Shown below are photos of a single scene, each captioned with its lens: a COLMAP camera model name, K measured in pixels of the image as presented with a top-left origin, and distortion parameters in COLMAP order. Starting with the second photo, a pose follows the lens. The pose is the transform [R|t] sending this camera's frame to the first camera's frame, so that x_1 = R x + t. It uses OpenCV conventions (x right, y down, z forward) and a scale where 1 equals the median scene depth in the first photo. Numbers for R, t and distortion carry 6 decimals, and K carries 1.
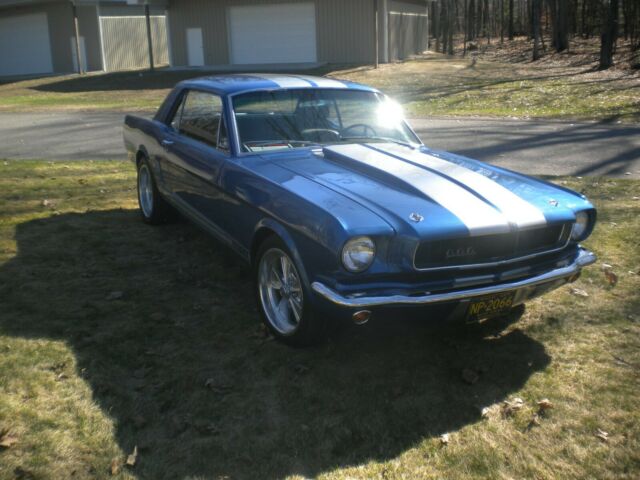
lens RADIAL K [[675.9, 0, 320.0], [0, 675.9, 240.0], [0, 0, 1]] dist [-0.058718, -0.245400]
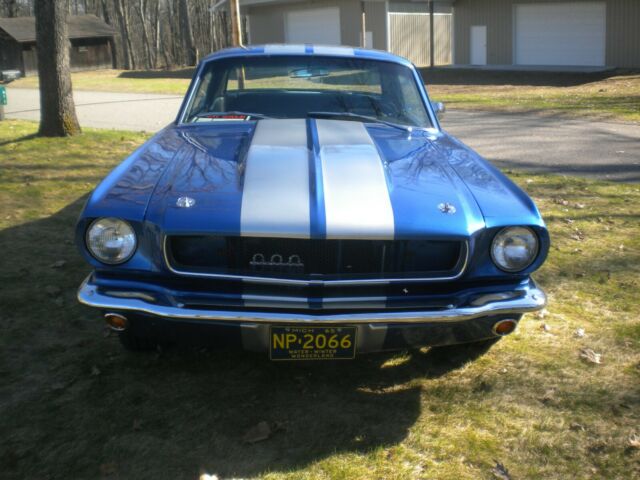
lens RADIAL K [[676.9, 0, 320.9], [0, 676.9, 209.5], [0, 0, 1]] dist [-0.021374, -0.277087]
pose [[0.905225, 0.108296, -0.410902, 0.453462], [-0.127387, 0.991666, -0.019275, -0.023436], [0.405390, 0.069792, 0.911476, 0.291907]]
